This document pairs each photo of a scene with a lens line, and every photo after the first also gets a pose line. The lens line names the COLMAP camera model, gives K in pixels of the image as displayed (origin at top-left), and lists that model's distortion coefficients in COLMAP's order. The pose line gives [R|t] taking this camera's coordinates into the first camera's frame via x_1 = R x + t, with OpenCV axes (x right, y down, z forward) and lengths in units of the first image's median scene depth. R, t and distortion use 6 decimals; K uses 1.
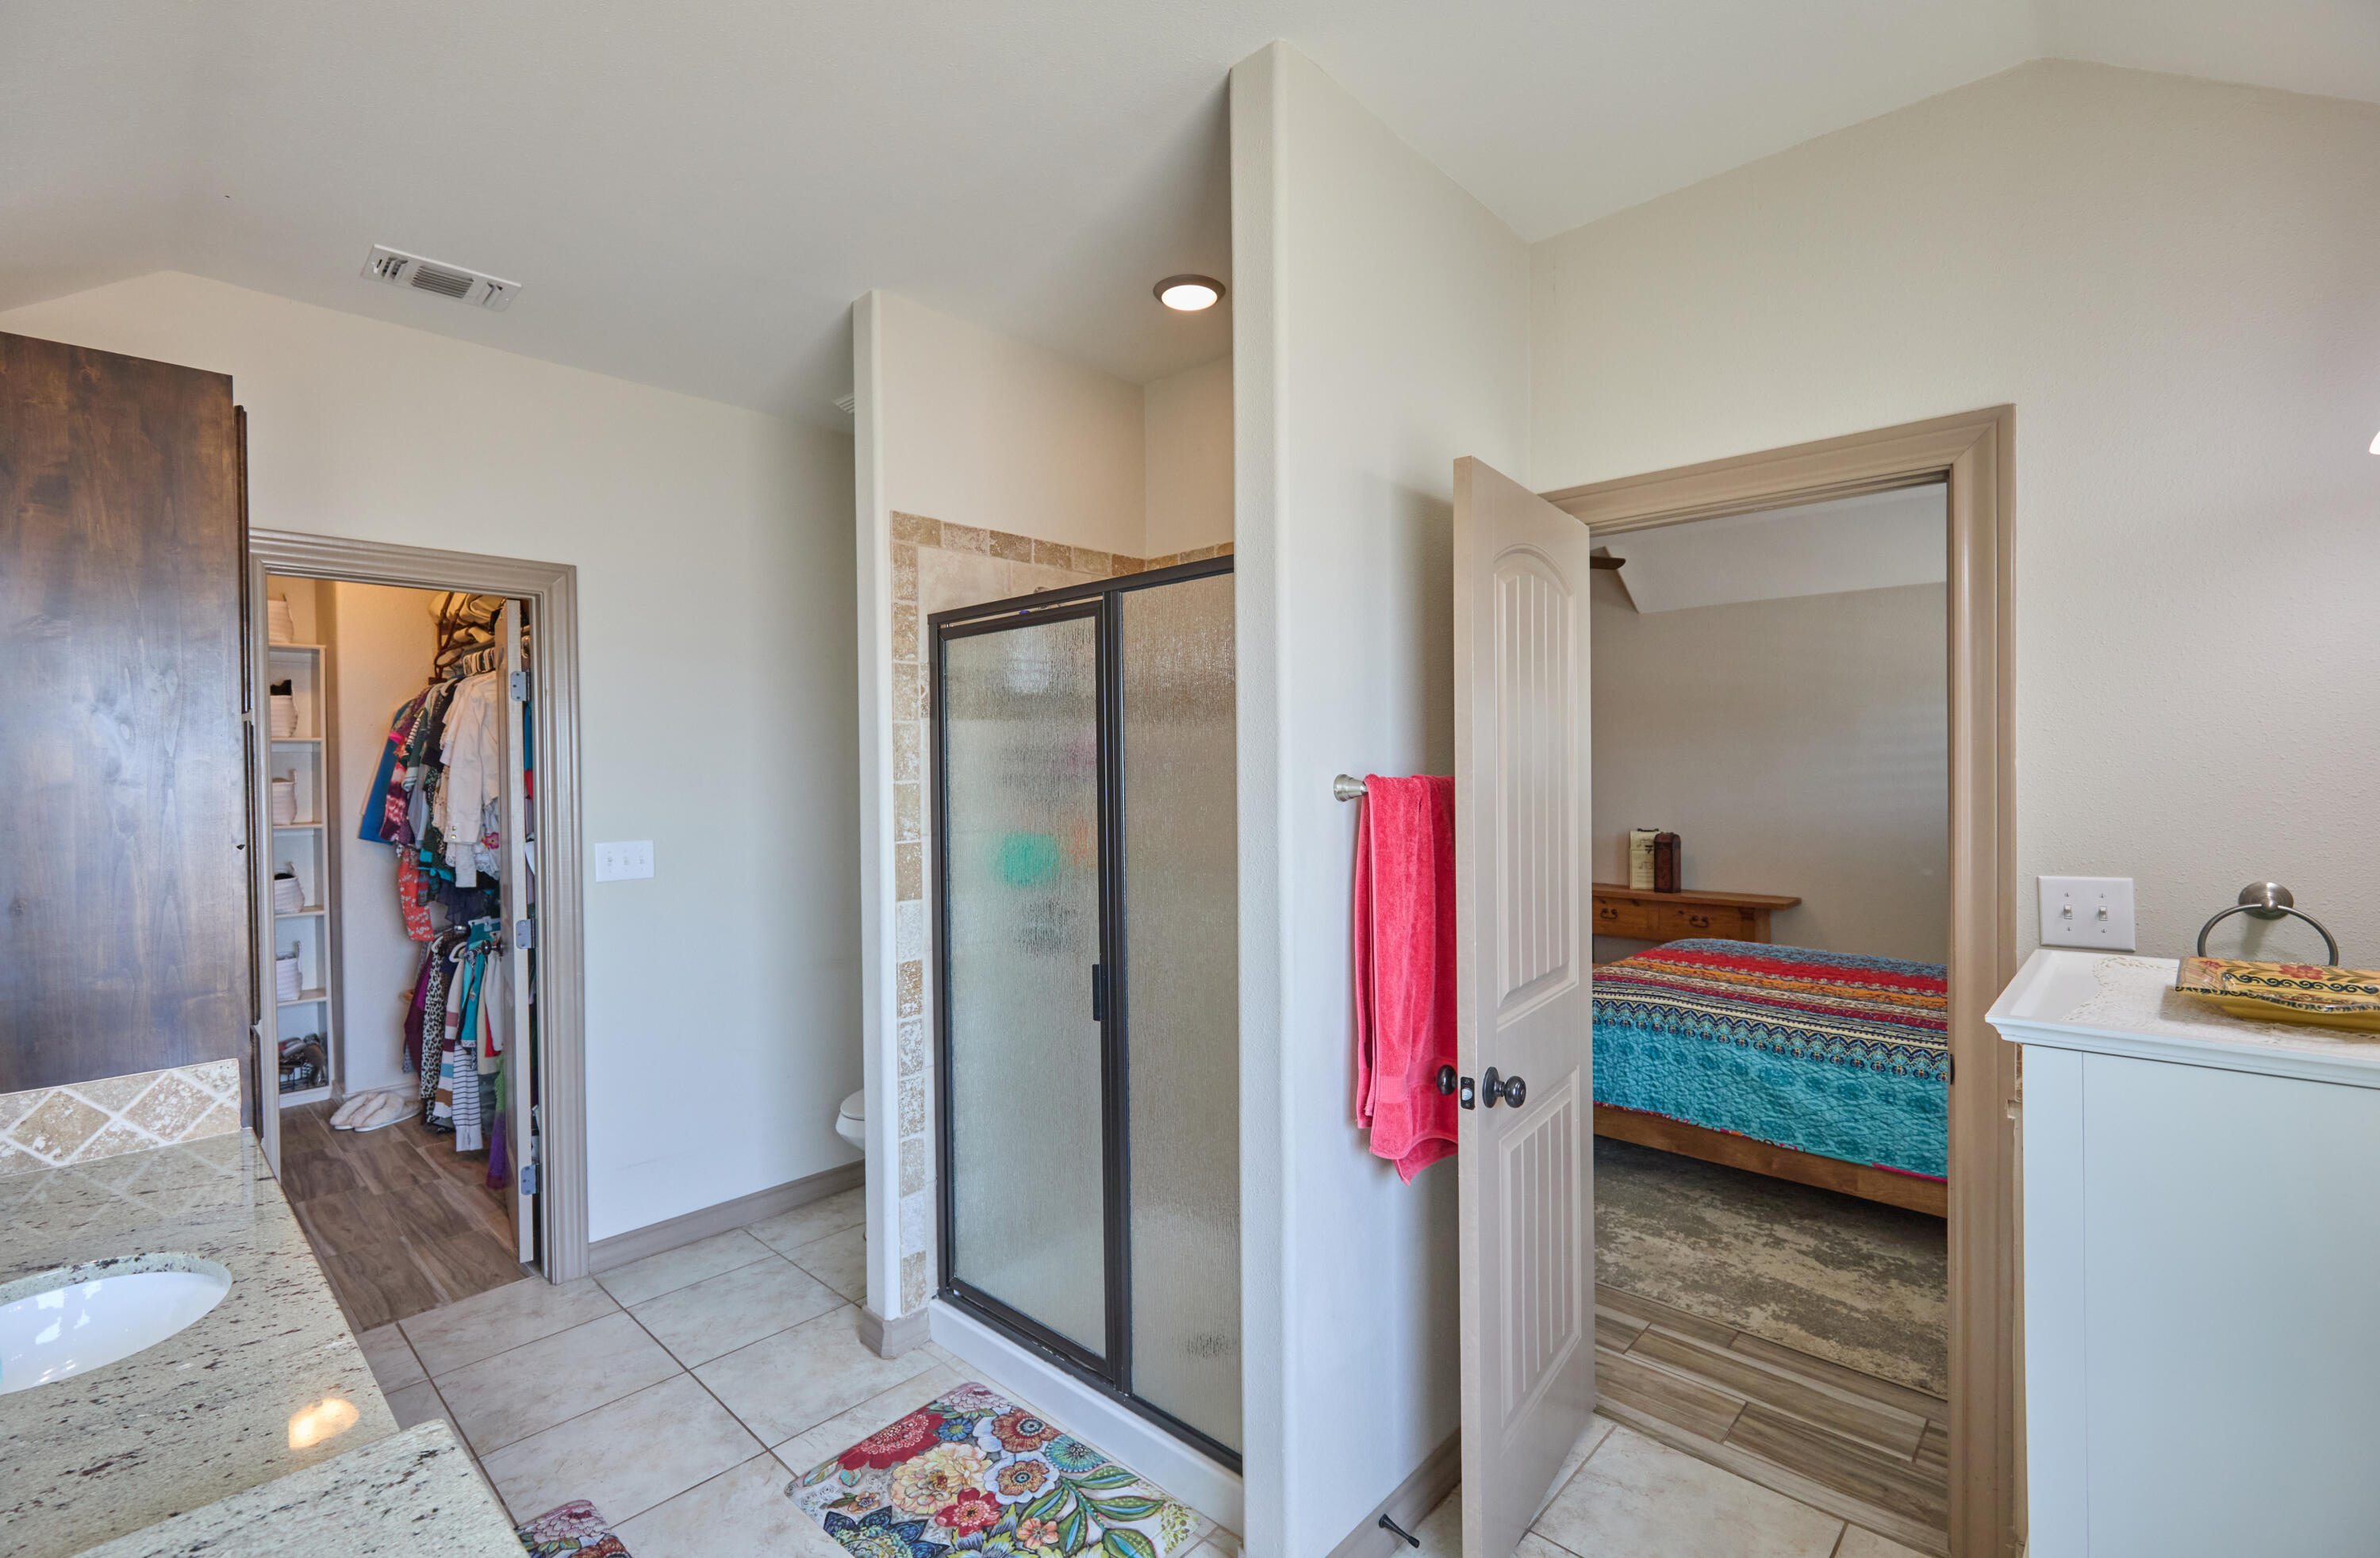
lens RADIAL K [[1047.1, 0, 1192.8], [0, 1047.1, 779.2], [0, 0, 1]] dist [0.001490, -0.000530]
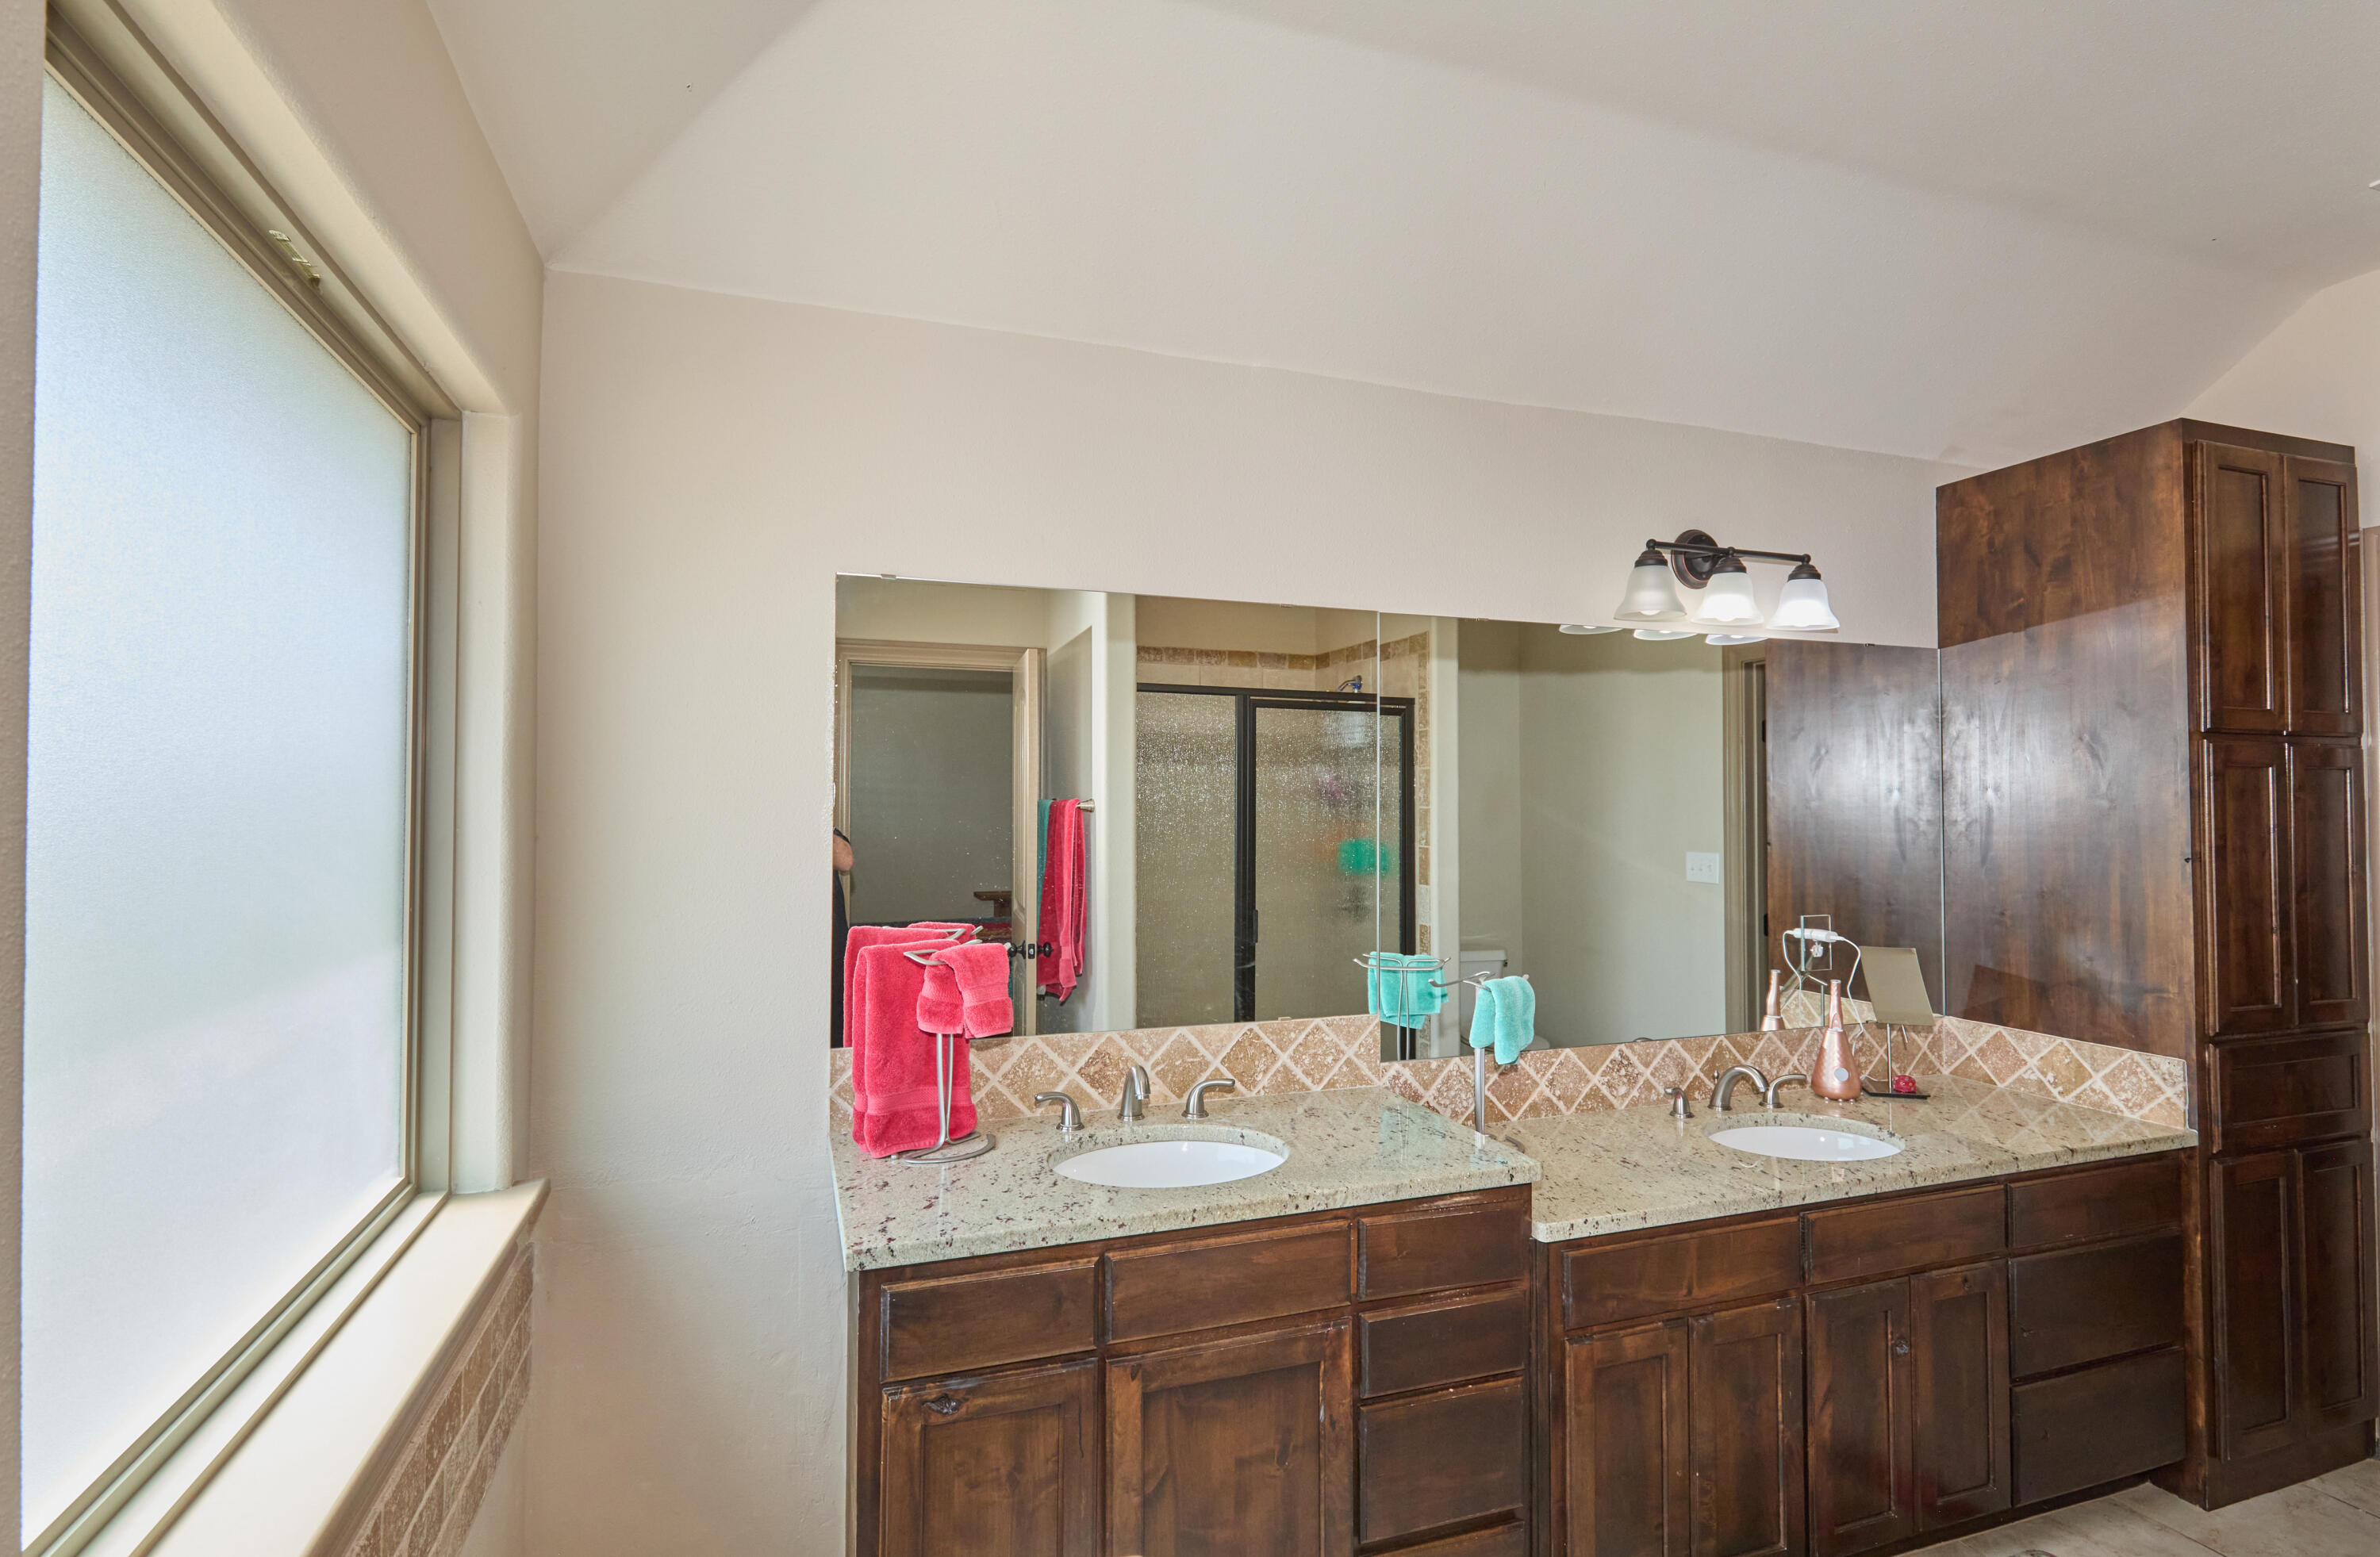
lens RADIAL K [[1148.6, 0, 1185.3], [0, 1148.6, 774.0], [0, 0, 1]] dist [-0.000182, -0.000225]
pose [[-0.472769, -0.015348, -0.881053, 0.455286], [-0.007517, 0.999882, -0.013385, 0.000793], [0.881154, 0.000295, -0.472829, 0.511361]]
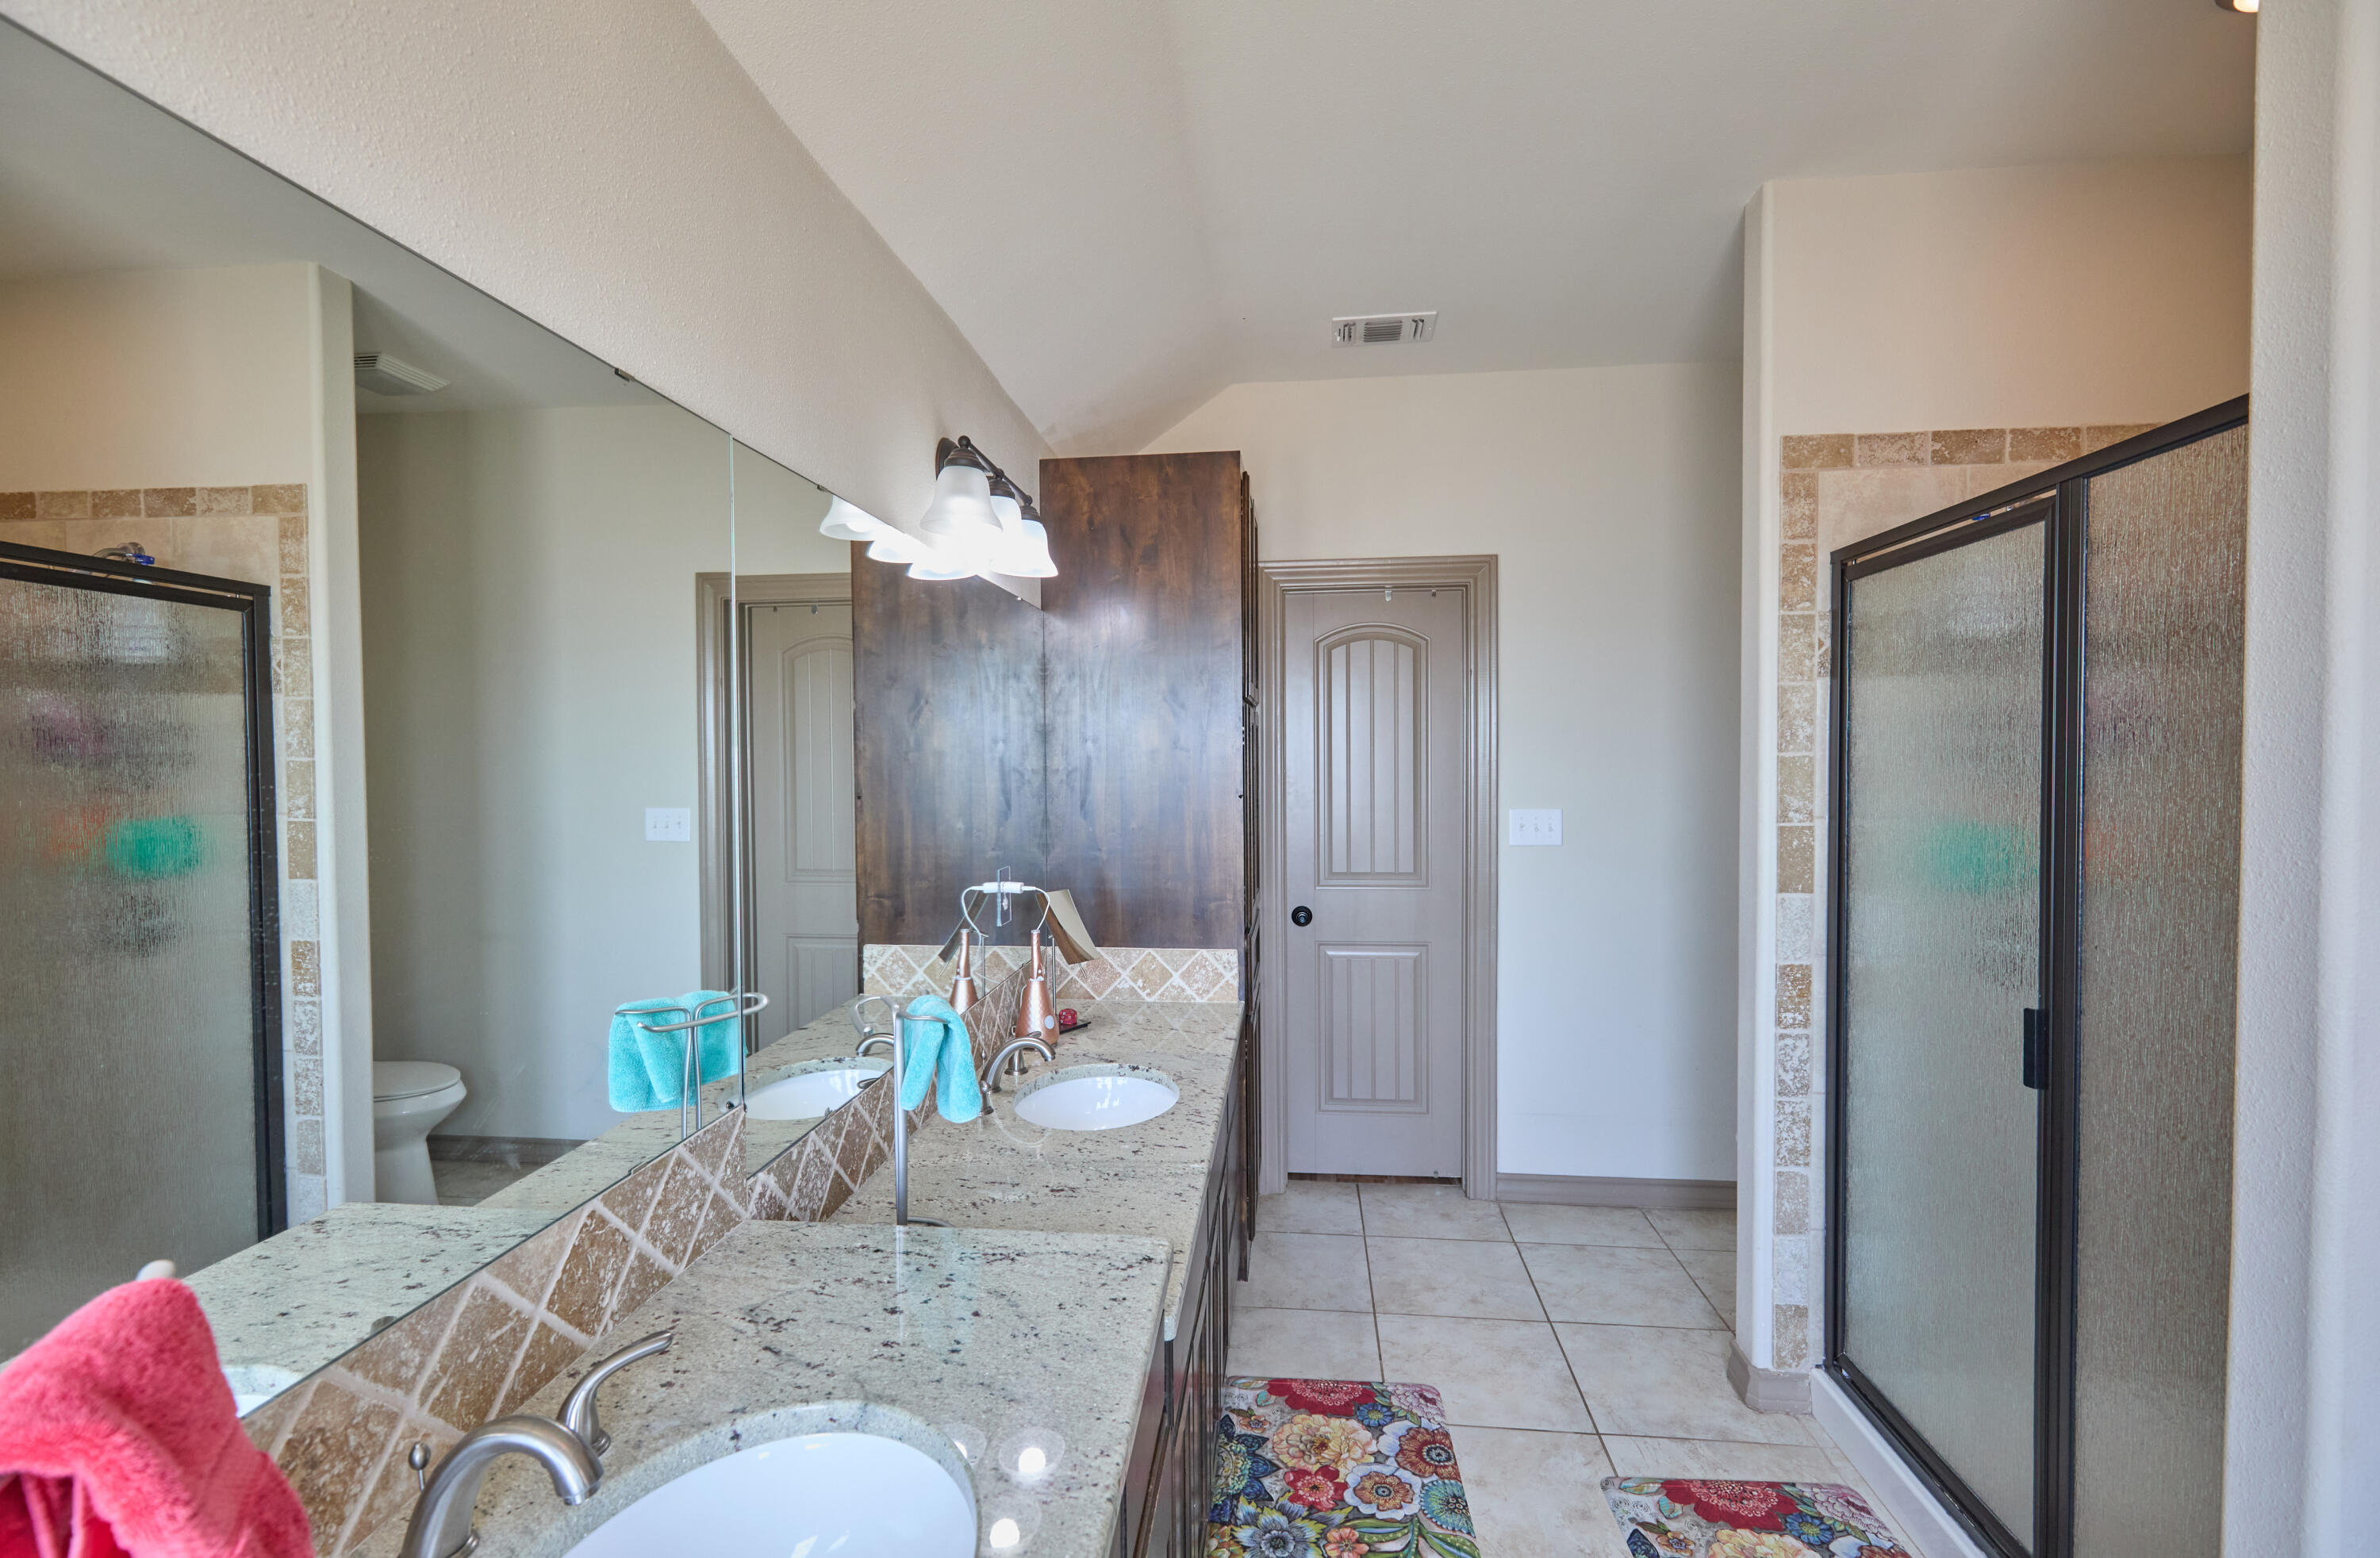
lens RADIAL K [[1054.0, 0, 1194.2], [0, 1054.0, 782.1], [0, 0, 1]] dist [0.002071, 0.000489]
pose [[0.600490, 0.028086, -0.799139, 0.120641], [-0.009119, 0.999559, 0.028277, 0.005753], [0.799580, -0.009693, 0.600481, 0.096899]]
